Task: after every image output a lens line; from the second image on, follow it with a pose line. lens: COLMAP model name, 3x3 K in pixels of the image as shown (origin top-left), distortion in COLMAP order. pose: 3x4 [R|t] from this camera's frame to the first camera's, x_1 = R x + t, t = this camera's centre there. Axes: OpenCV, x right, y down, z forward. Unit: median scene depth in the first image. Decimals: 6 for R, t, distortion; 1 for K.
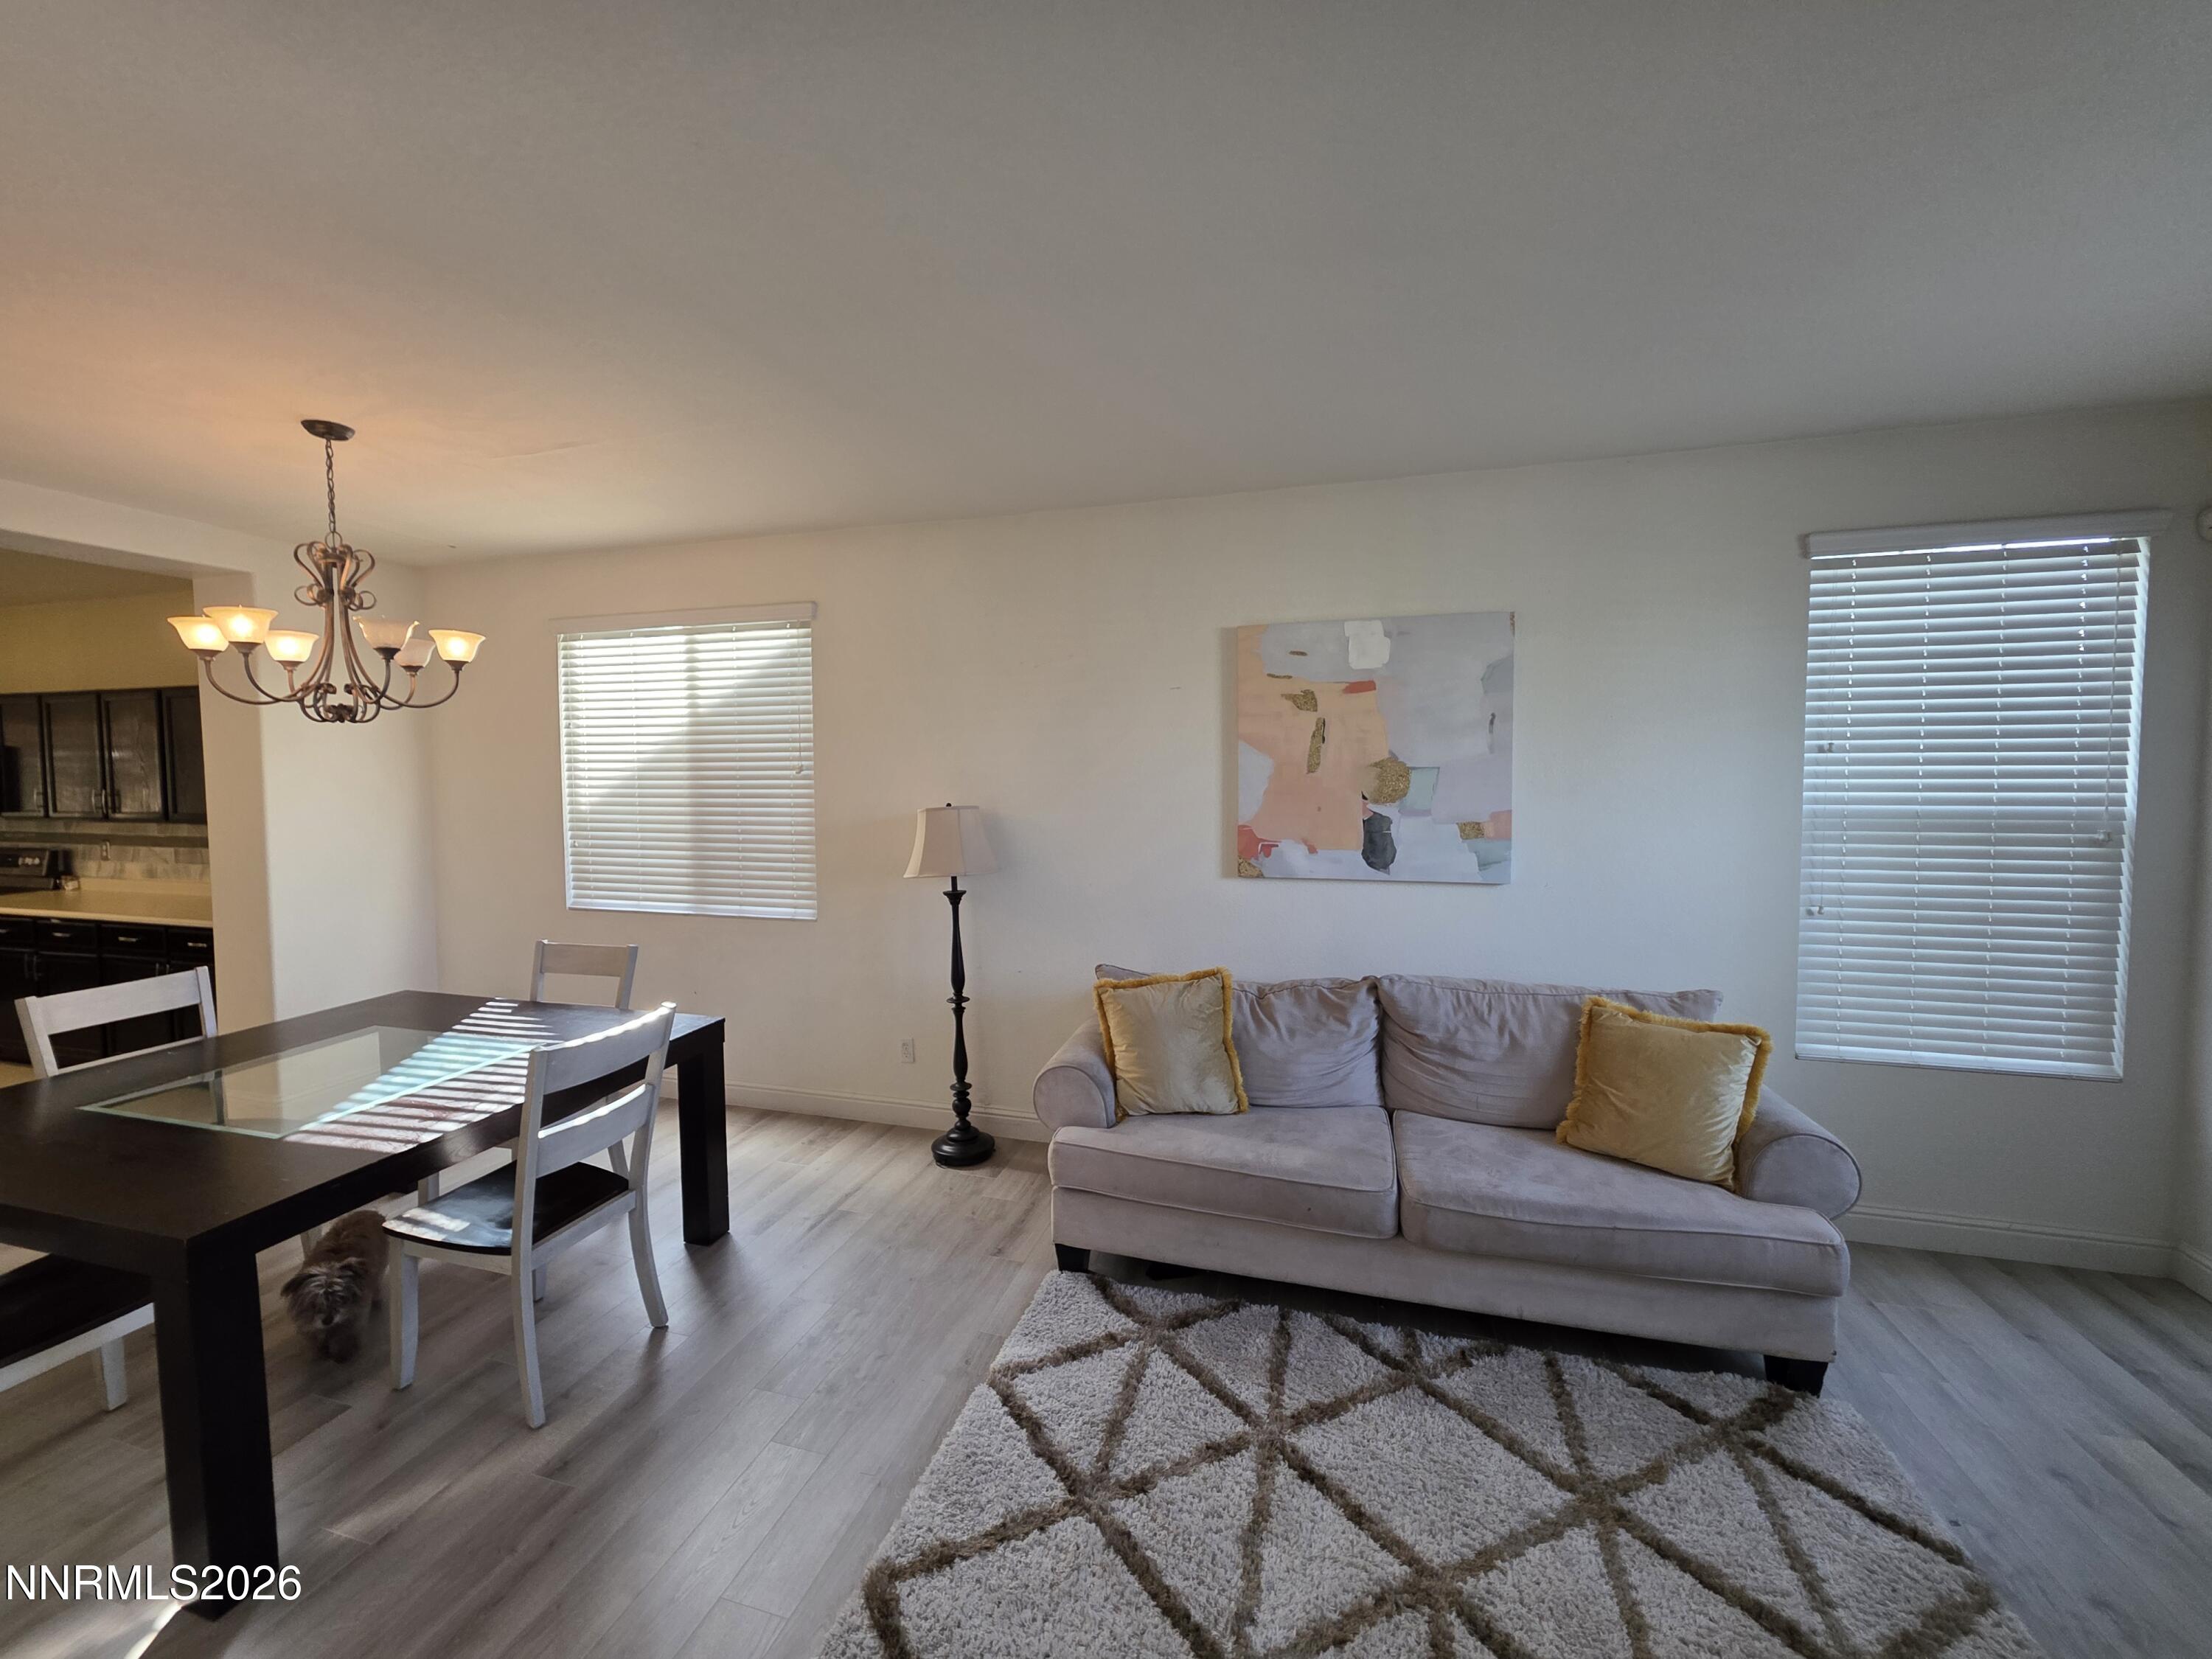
lens RADIAL K [[883.5, 0, 1096.7], [0, 883.5, 815.0], [0, 0, 1]] dist [0.003800, 0.000144]
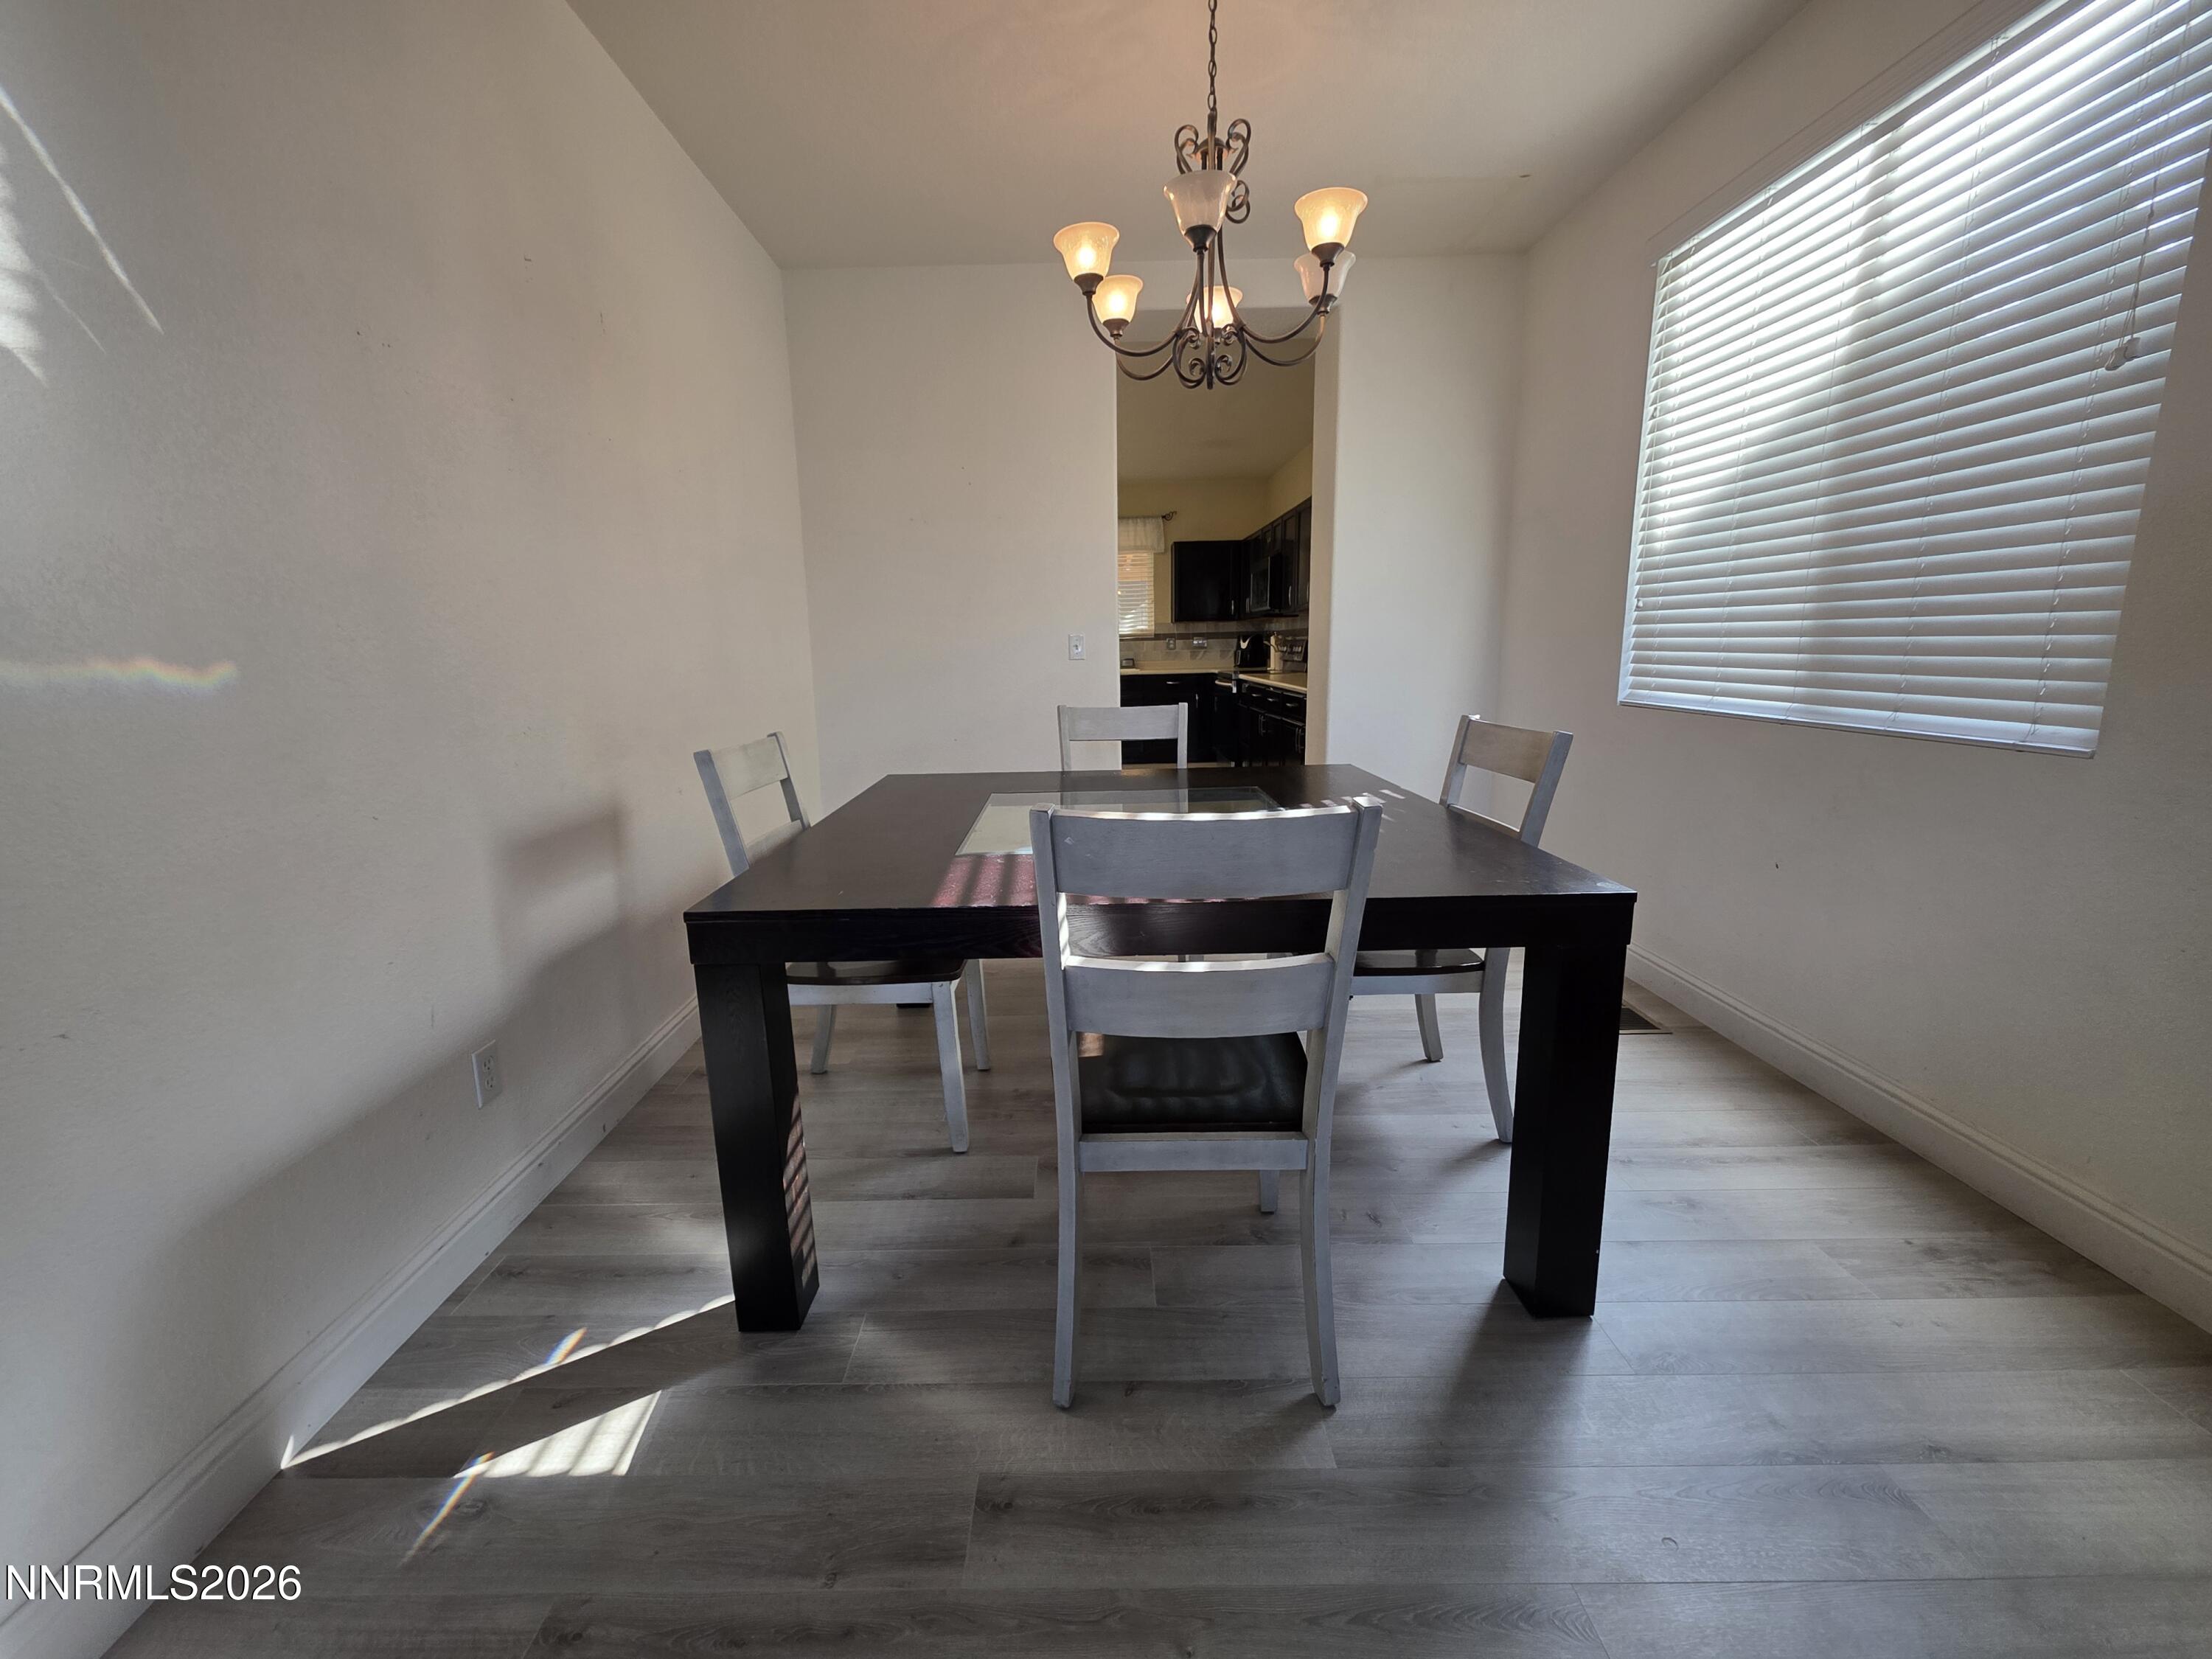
lens RADIAL K [[883.5, 0, 1085.2], [0, 883.5, 811.5], [0, 0, 1]] dist [0.003800, 0.000144]
pose [[0.270758, 0.177426, -0.946155, -0.058918], [-0.034777, 0.984029, 0.174576, 0.091484], [0.962019, -0.014363, 0.272604, 0.464353]]
